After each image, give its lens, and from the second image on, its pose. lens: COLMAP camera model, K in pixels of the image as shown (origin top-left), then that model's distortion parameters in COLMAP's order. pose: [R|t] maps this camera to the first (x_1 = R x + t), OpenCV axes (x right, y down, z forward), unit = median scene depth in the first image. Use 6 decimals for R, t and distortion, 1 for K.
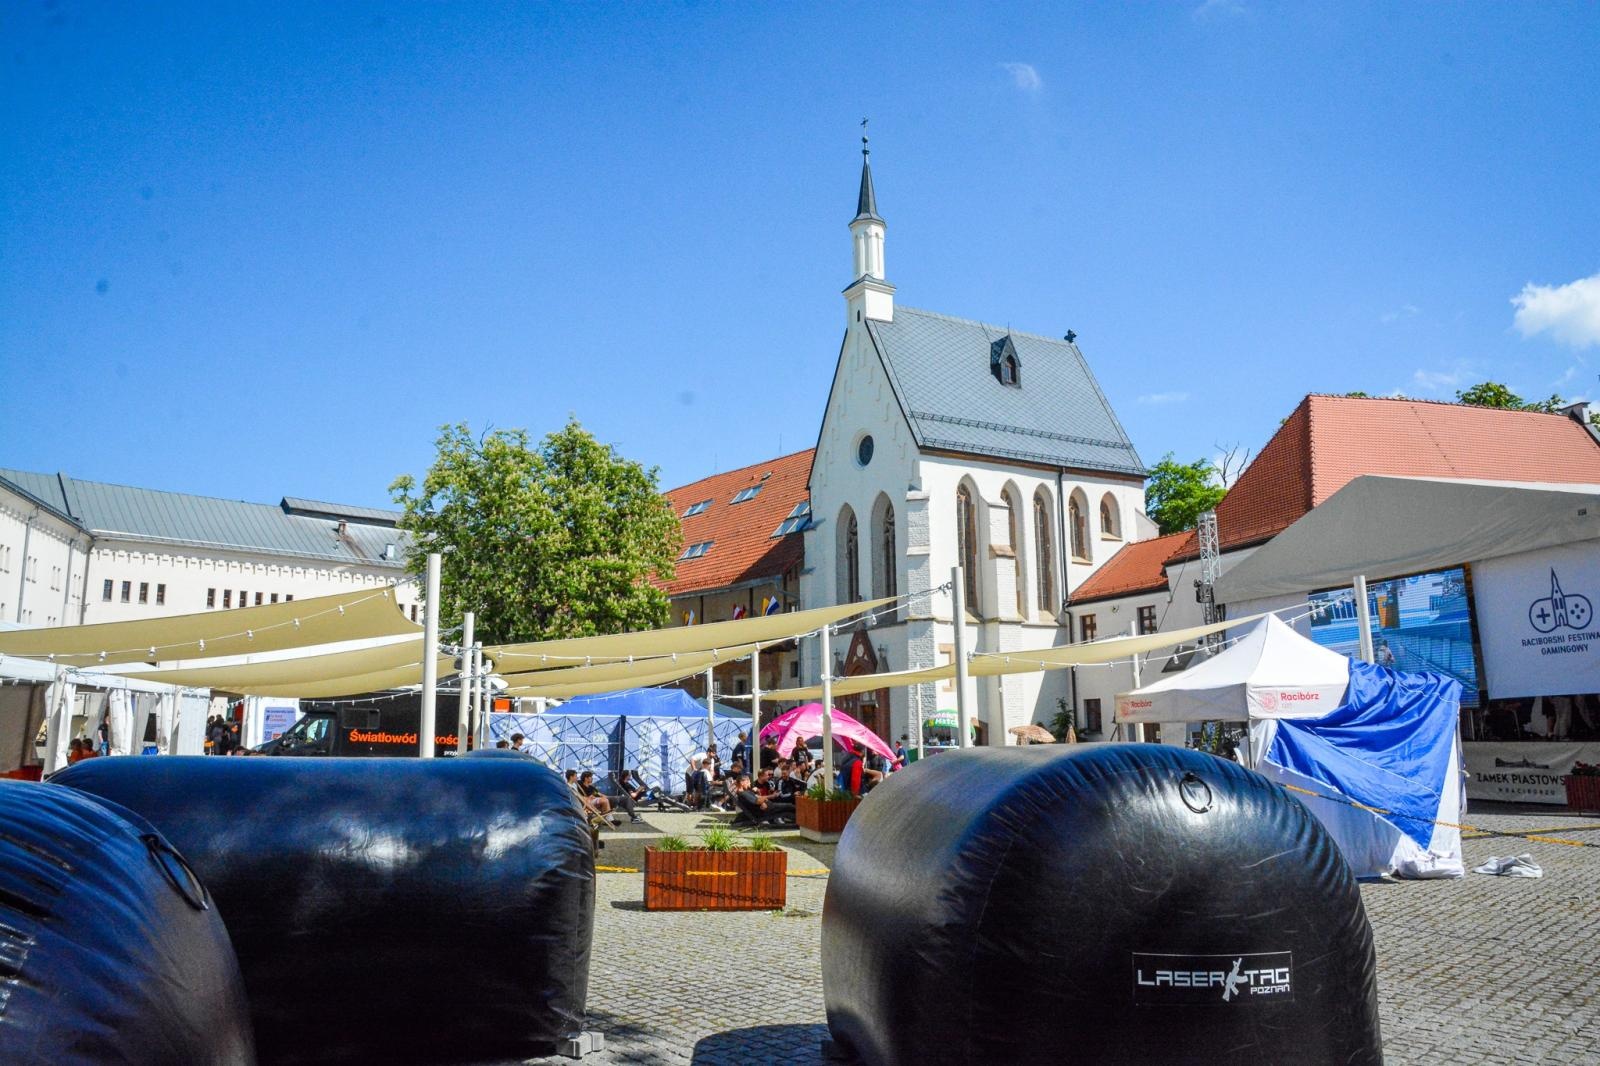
lens RADIAL K [[1096.9, 0, 808.7], [0, 1096.9, 563.5], [0, 0, 1]] dist [-0.107363, 0.065102]
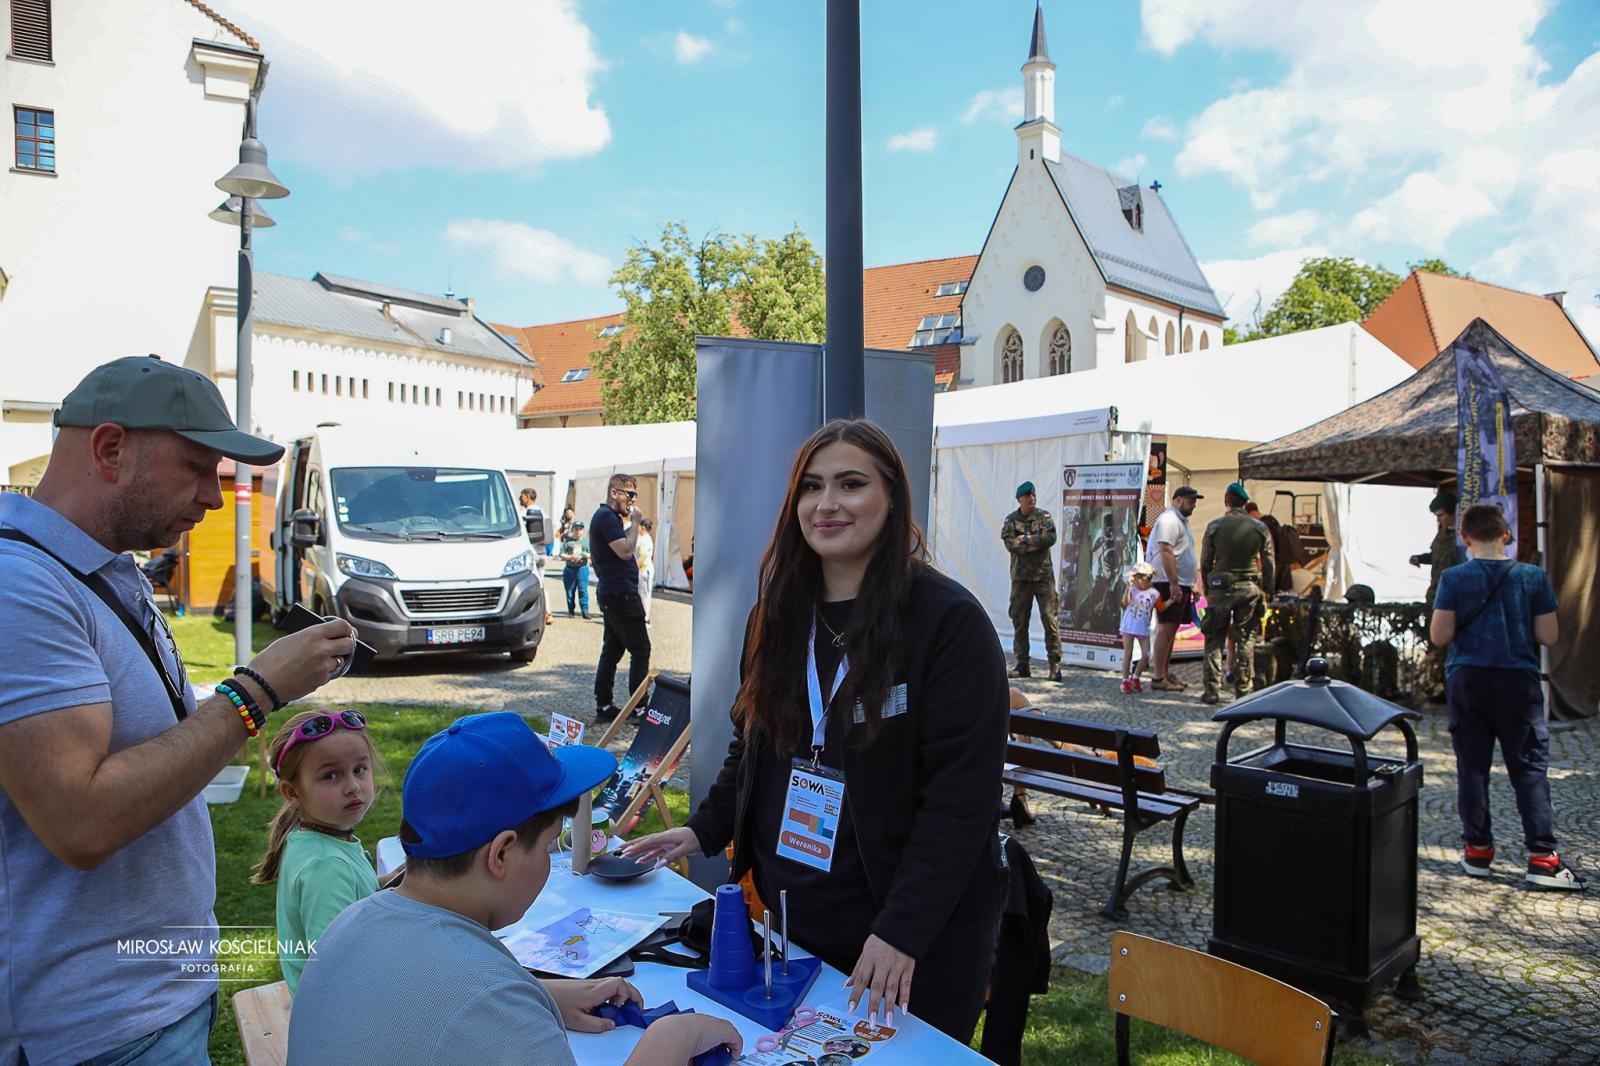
lens RADIAL K [[1096.9, 0, 808.7], [0, 1096.9, 563.5], [0, 0, 1]] dist [-0.107363, 0.065102]
pose [[0.965235, 0.005196, 0.261331, -0.454737], [-0.053228, 0.982760, 0.177060, -0.000206], [-0.255906, -0.184815, 0.948871, -0.055189]]
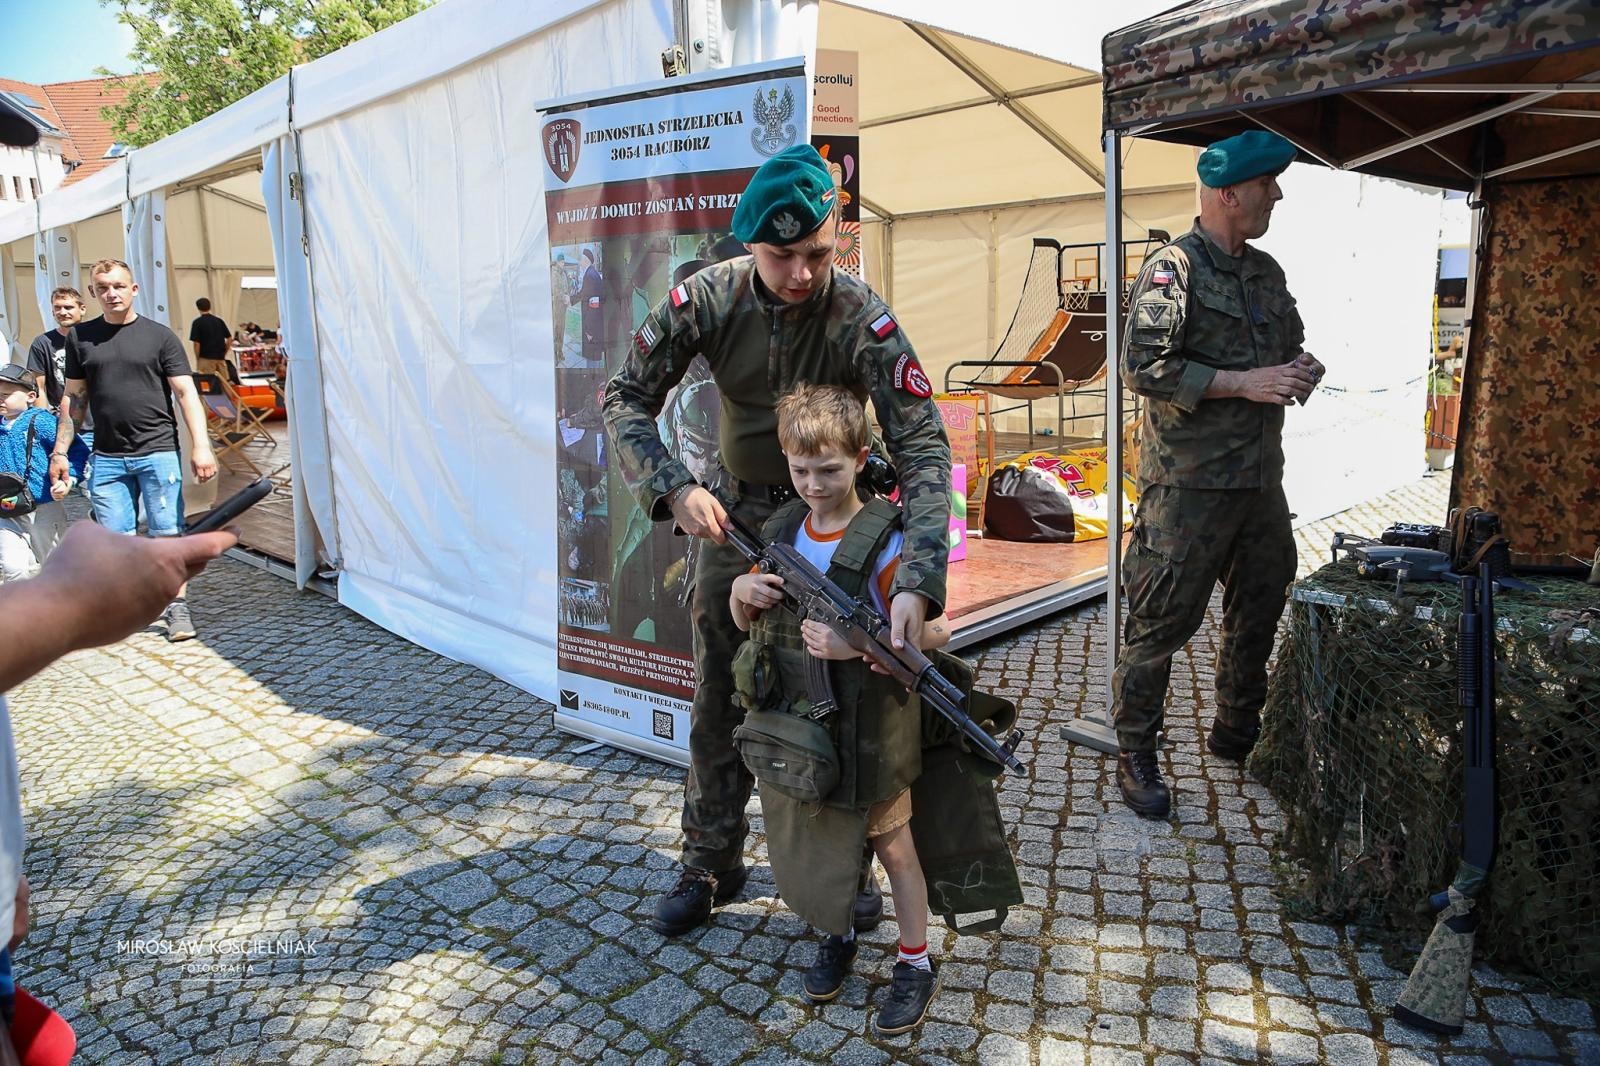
lens RADIAL K [[1096.9, 0, 808.7], [0, 1096.9, 563.5], [0, 0, 1]] dist [-0.107363, 0.065102]
pose [[0.856603, -0.135982, 0.497734, -0.373831], [-0.050563, 0.937882, 0.343251, 0.018444], [-0.513492, -0.319197, 0.796517, 0.068836]]
